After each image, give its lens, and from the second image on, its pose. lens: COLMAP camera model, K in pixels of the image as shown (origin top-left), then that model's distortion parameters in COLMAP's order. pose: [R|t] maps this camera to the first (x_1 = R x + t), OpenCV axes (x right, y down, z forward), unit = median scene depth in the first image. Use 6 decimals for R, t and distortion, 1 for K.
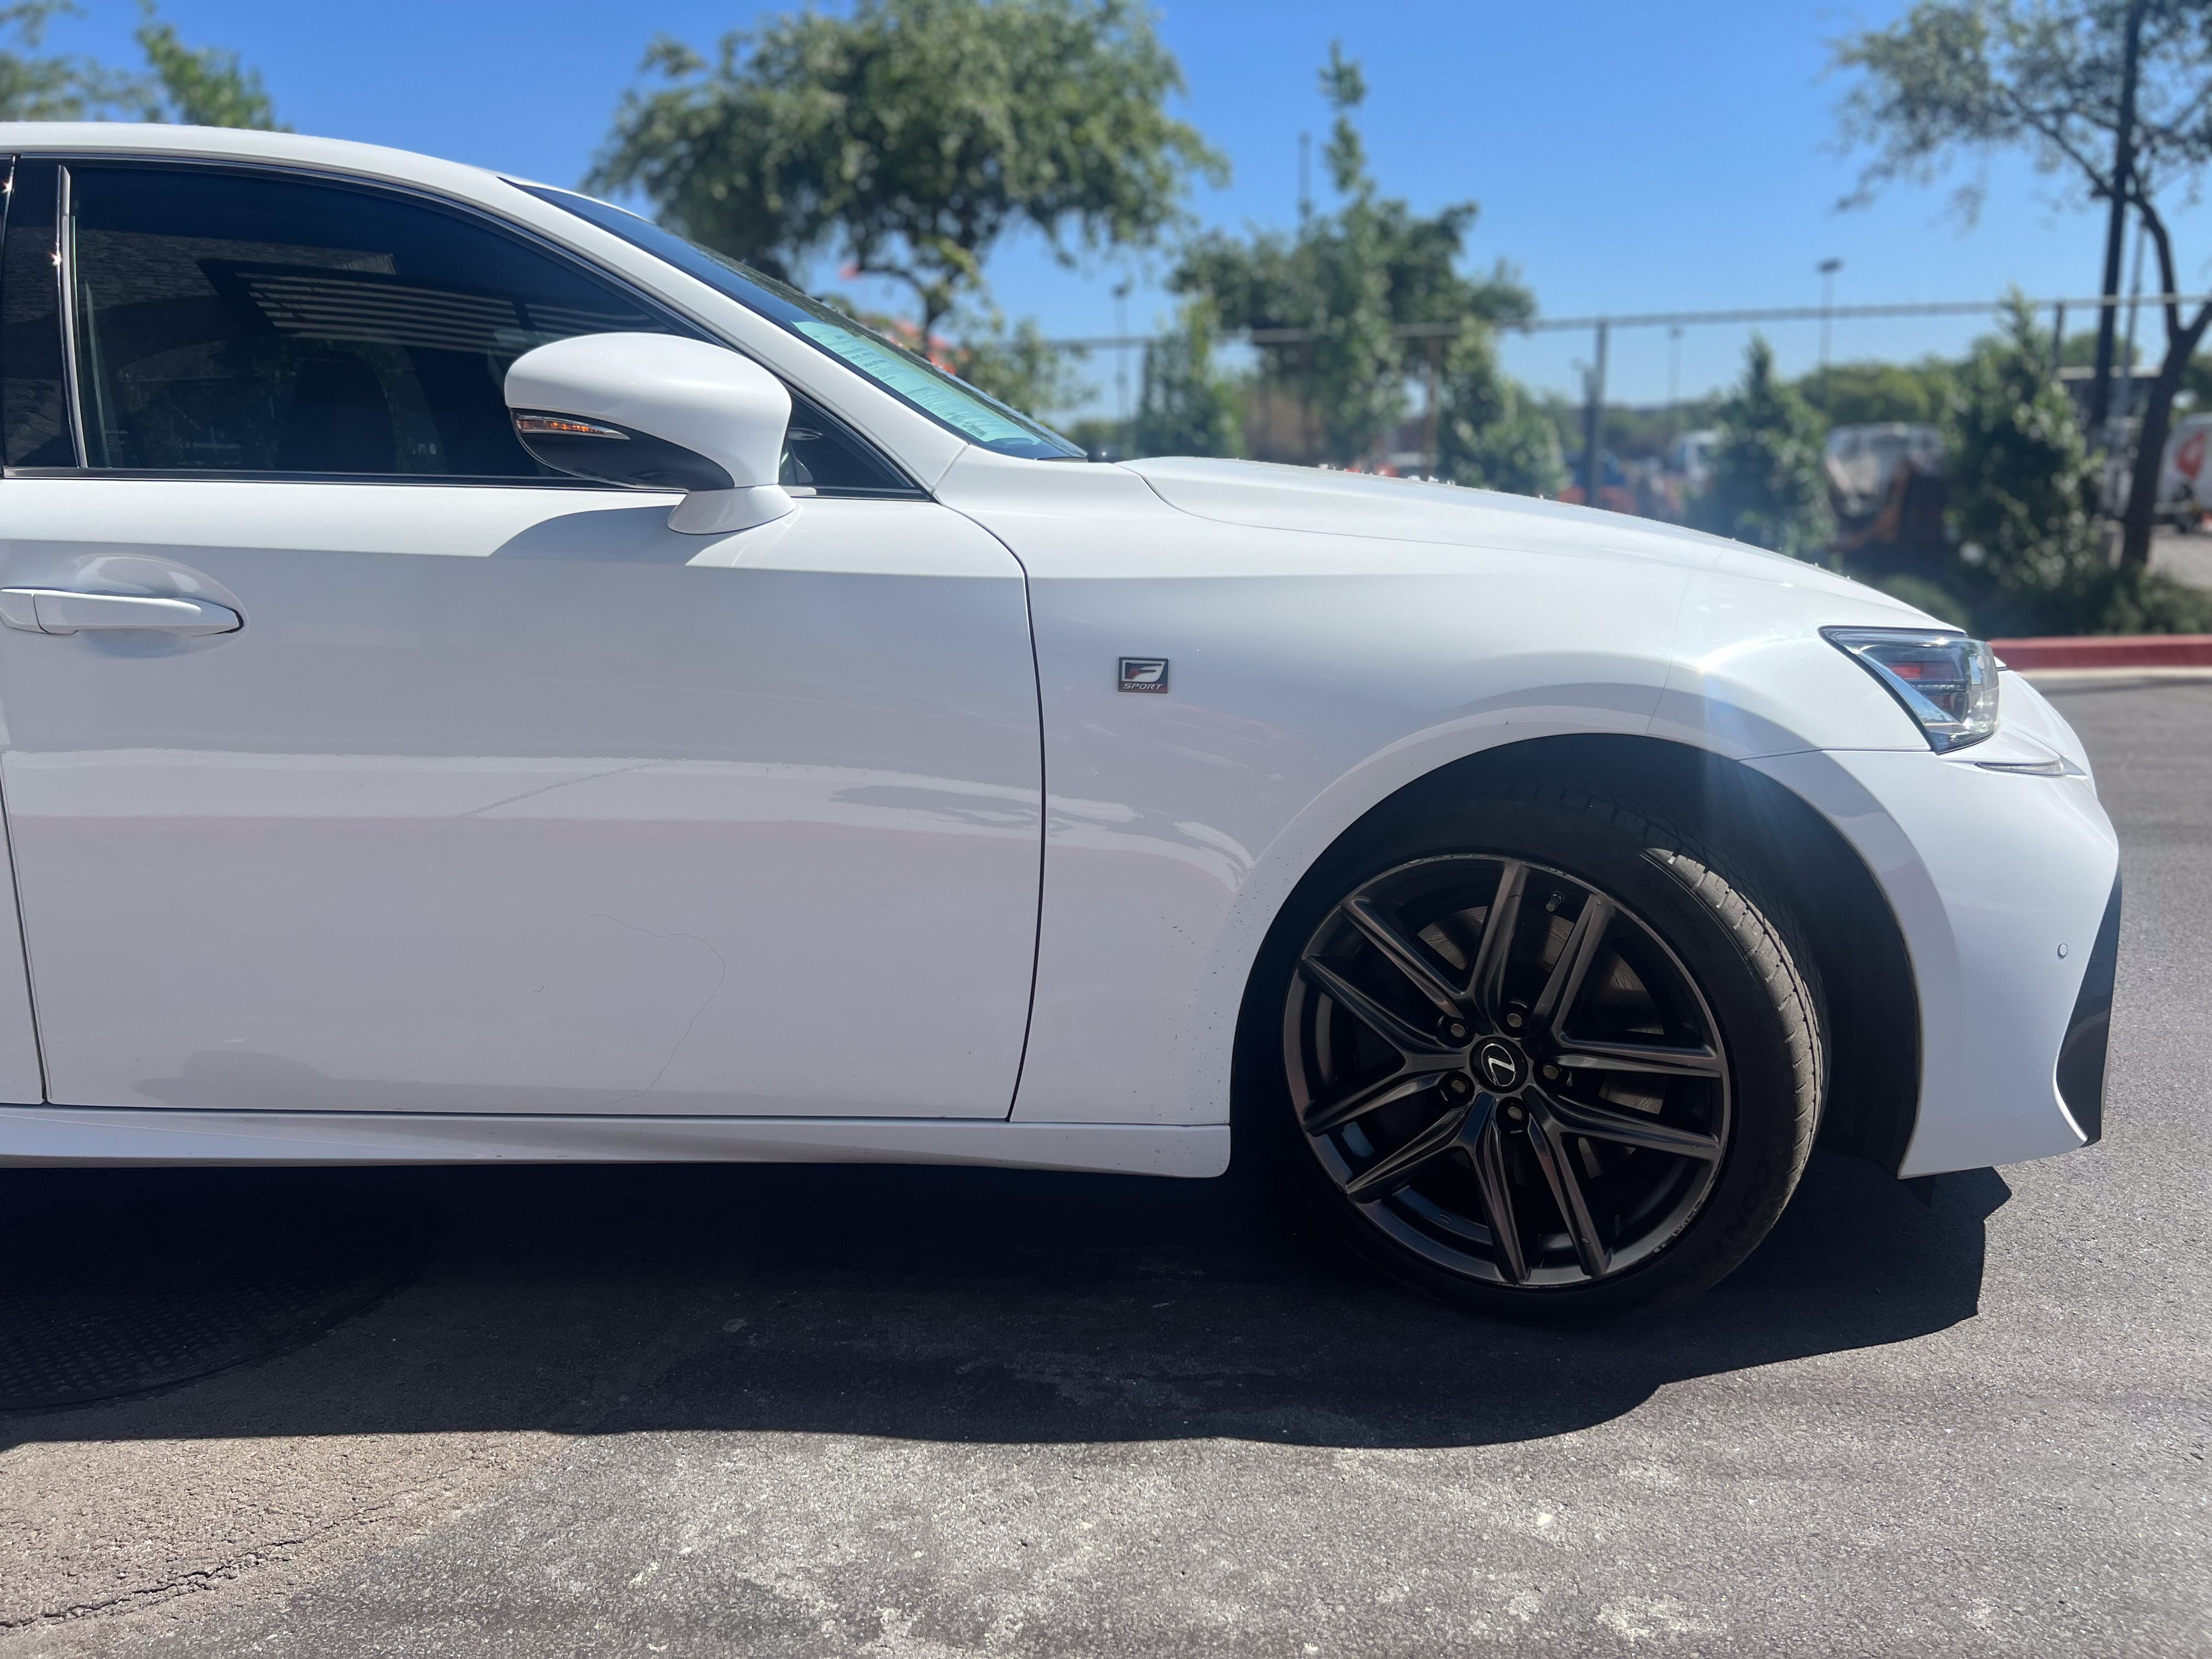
lens RADIAL K [[1573.2, 0, 1101.0], [0, 1573.2, 794.1], [0, 0, 1]] dist [0.022187, -0.027024]
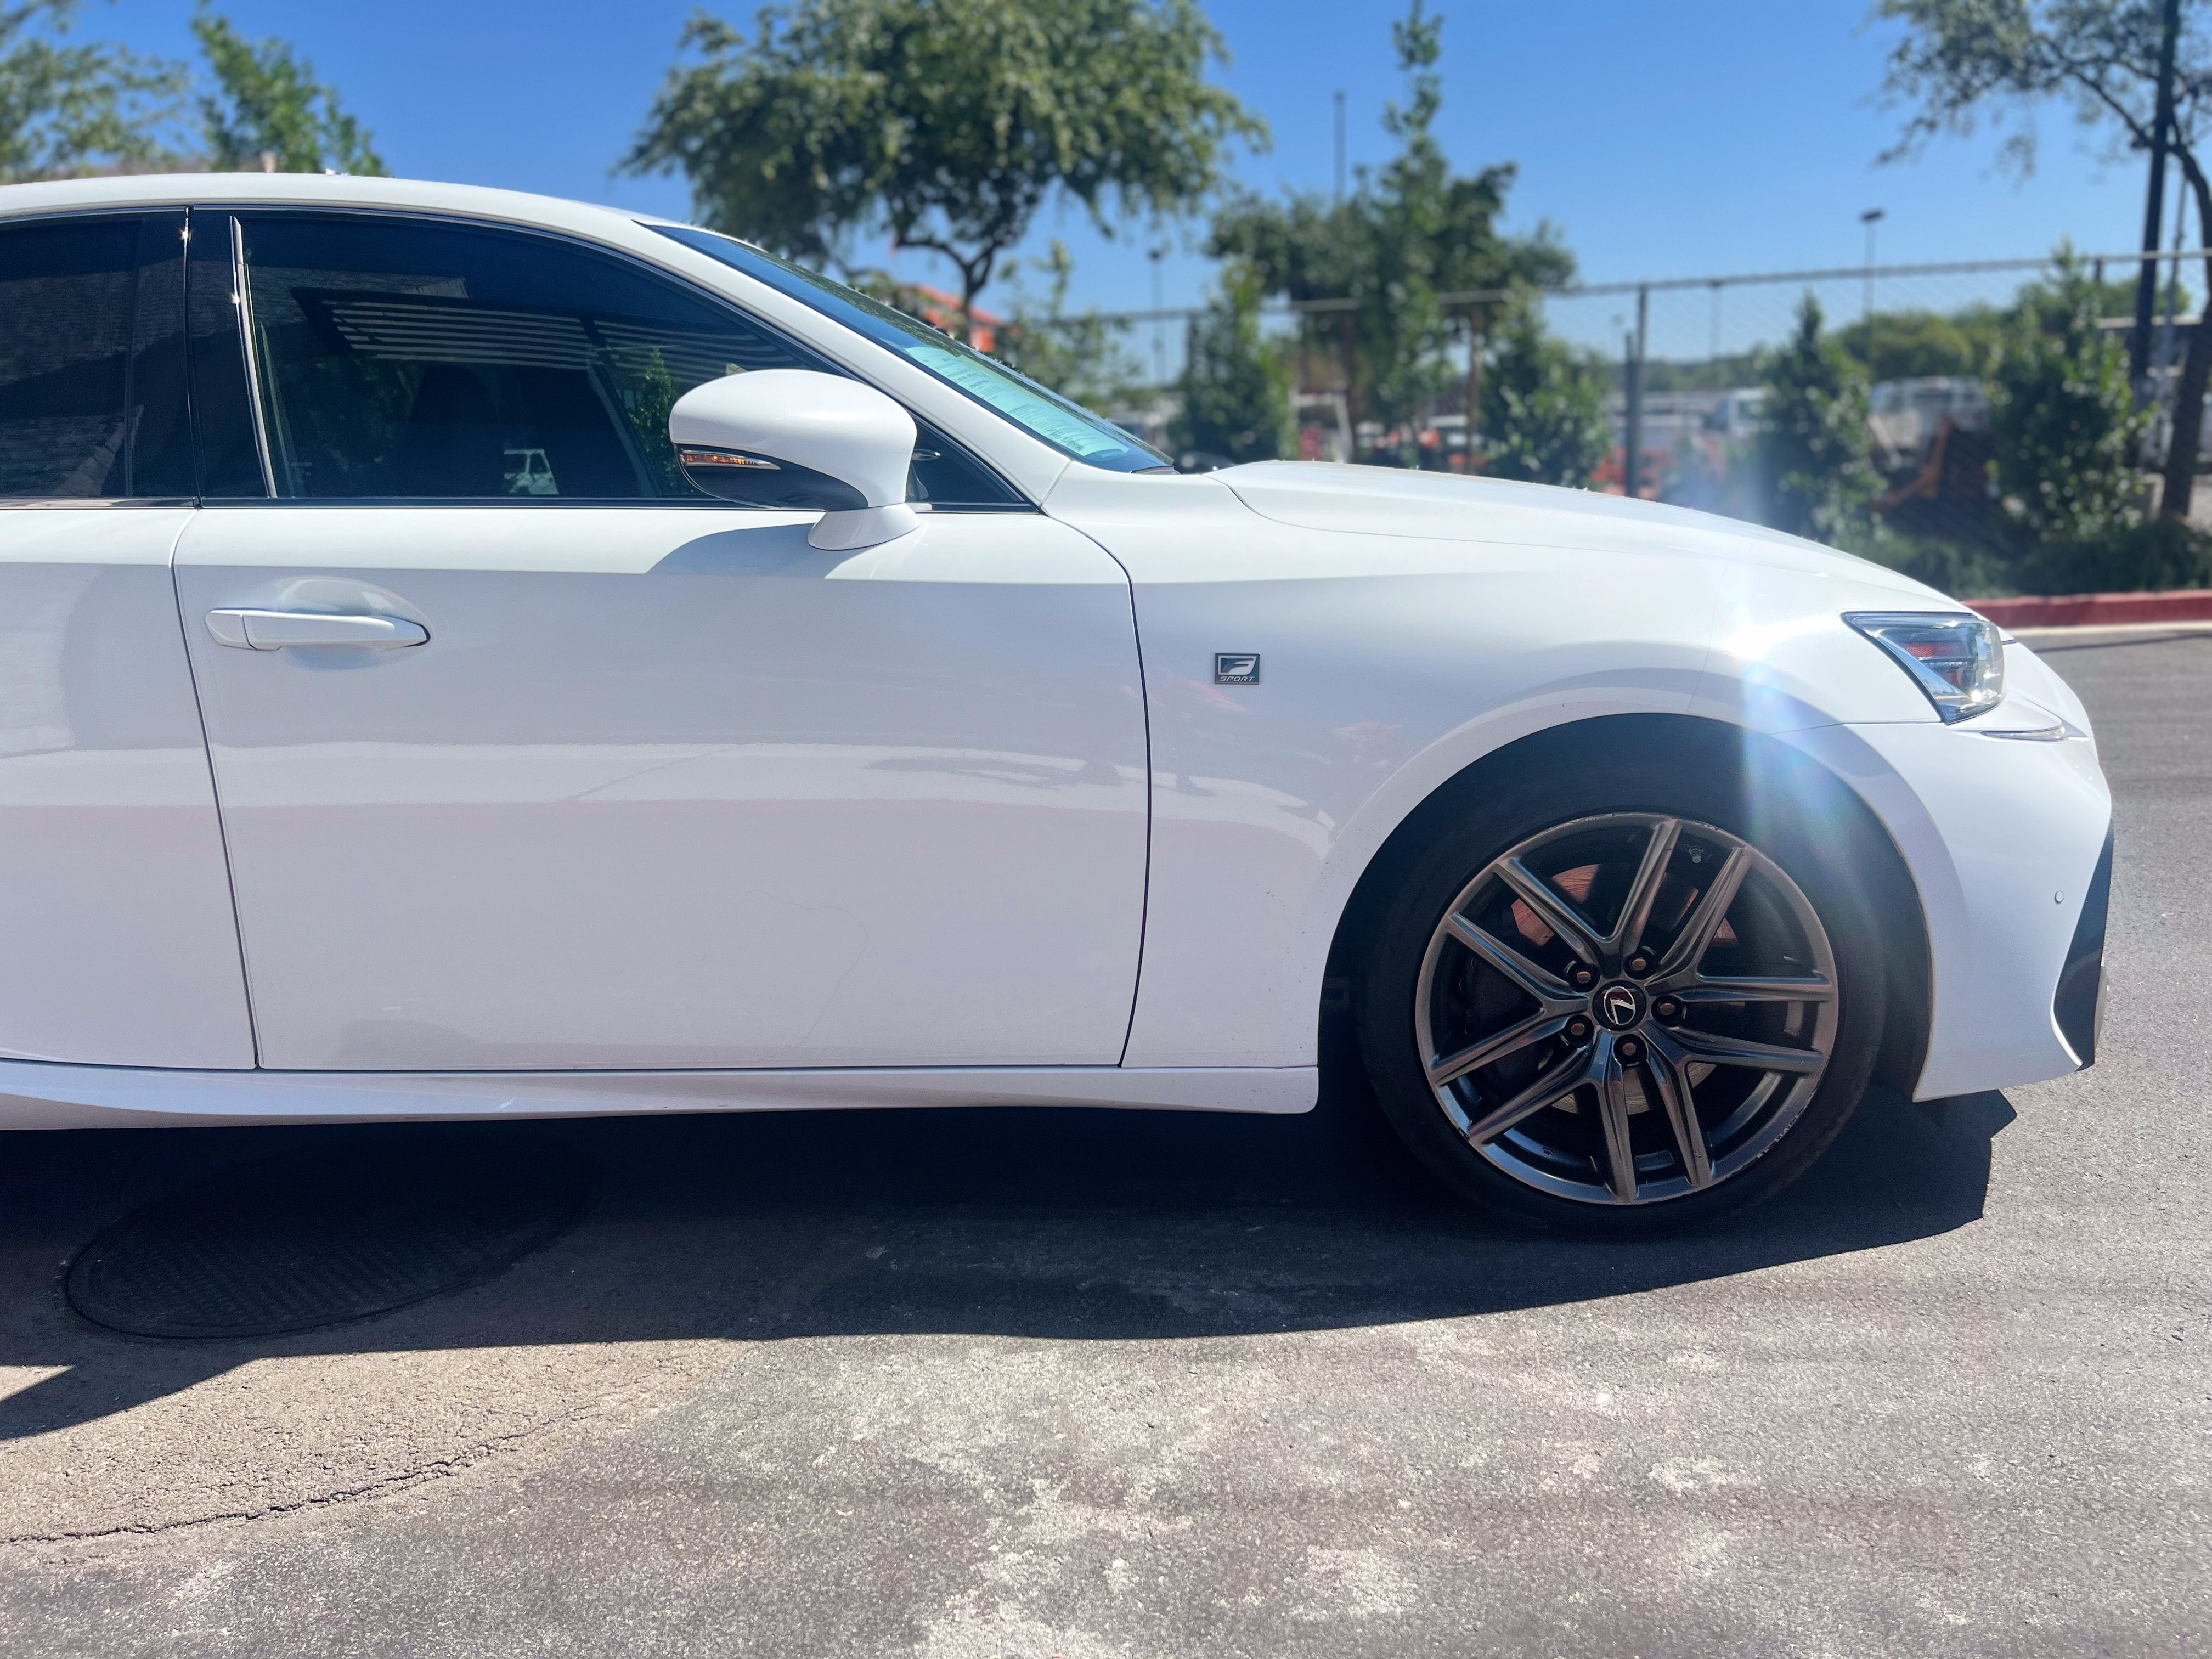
lens RADIAL K [[1632.3, 0, 1106.2], [0, 1632.3, 816.7], [0, 0, 1]] dist [0.021729, -0.026180]
pose [[0.999753, -0.019074, -0.011398, -0.051498], [0.019477, 0.999147, 0.036407, -0.013270], [0.010693, -0.036620, 0.999272, -0.157370]]
